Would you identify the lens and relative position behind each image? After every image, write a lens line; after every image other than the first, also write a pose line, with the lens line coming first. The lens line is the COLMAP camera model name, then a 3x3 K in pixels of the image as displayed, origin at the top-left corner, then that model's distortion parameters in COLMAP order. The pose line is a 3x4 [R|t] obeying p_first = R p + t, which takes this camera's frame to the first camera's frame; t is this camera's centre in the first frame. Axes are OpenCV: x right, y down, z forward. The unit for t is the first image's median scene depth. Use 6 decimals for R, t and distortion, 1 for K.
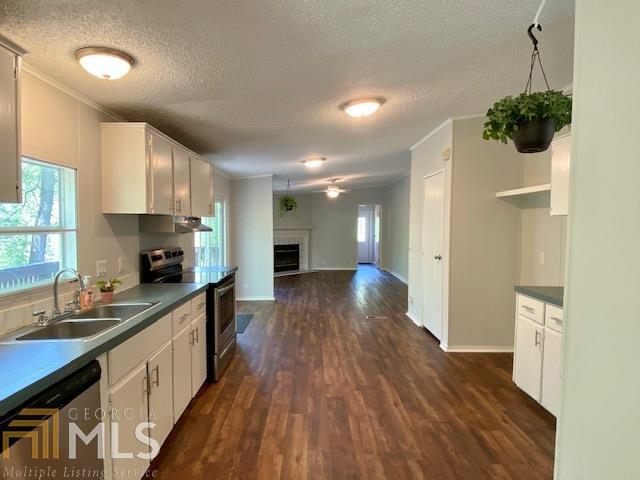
lens RADIAL K [[364.1, 0, 320.5], [0, 364.1, 239.5], [0, 0, 1]] dist [0.020026, -0.027451]
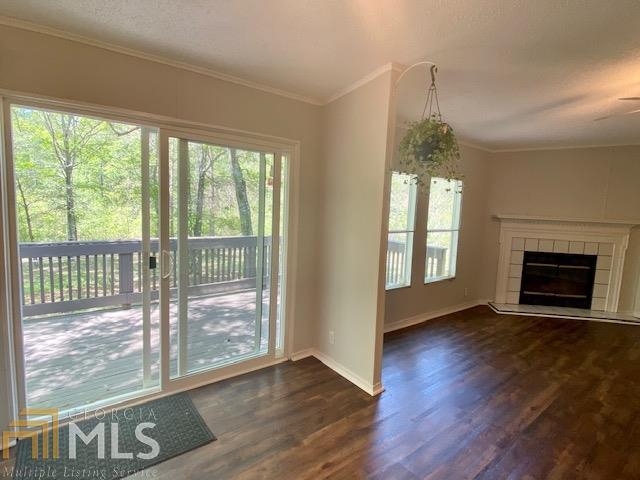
lens RADIAL K [[321.3, 0, 322.3], [0, 321.3, 238.7], [0, 0, 1]] dist [0.005913, -0.007631]
pose [[0.584897, 0.107856, -0.803905, 0.217189], [-0.073138, 0.994095, 0.080159, -0.057177], [0.807803, 0.011911, 0.589332, 1.579995]]
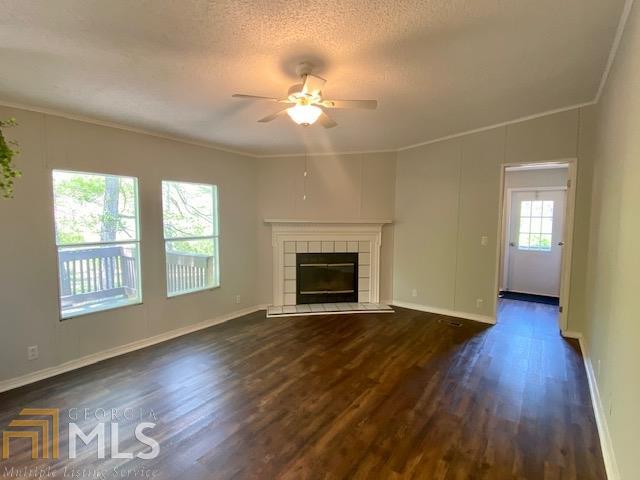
lens RADIAL K [[321.3, 0, 318.3], [0, 321.3, 240.4], [0, 0, 1]] dist [0.005913, -0.007631]
pose [[0.796503, 0.055976, -0.602038, 0.563381], [-0.031018, 0.998177, 0.051770, -0.090593], [0.603838, -0.022561, 0.796788, 2.042384]]
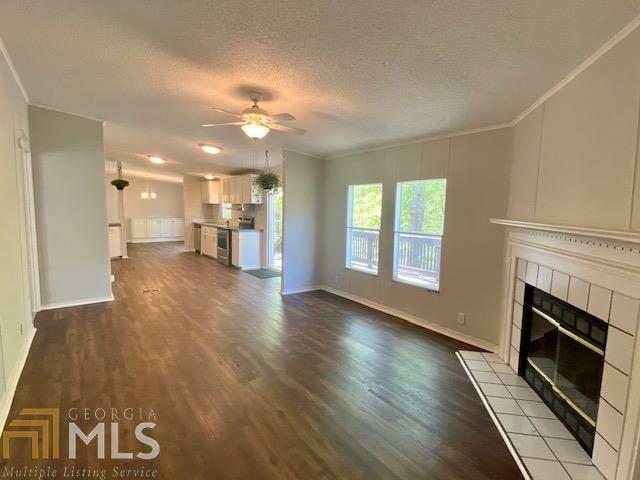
lens RADIAL K [[321.3, 0, 324.9], [0, 321.3, 239.8], [0, 0, 1]] dist [0.005913, -0.007631]
pose [[-0.813985, 0.039612, -0.579534, 0.481153], [-0.044747, 0.990432, 0.130546, -0.145778], [0.579160, 0.132195, -0.804424, 3.507826]]
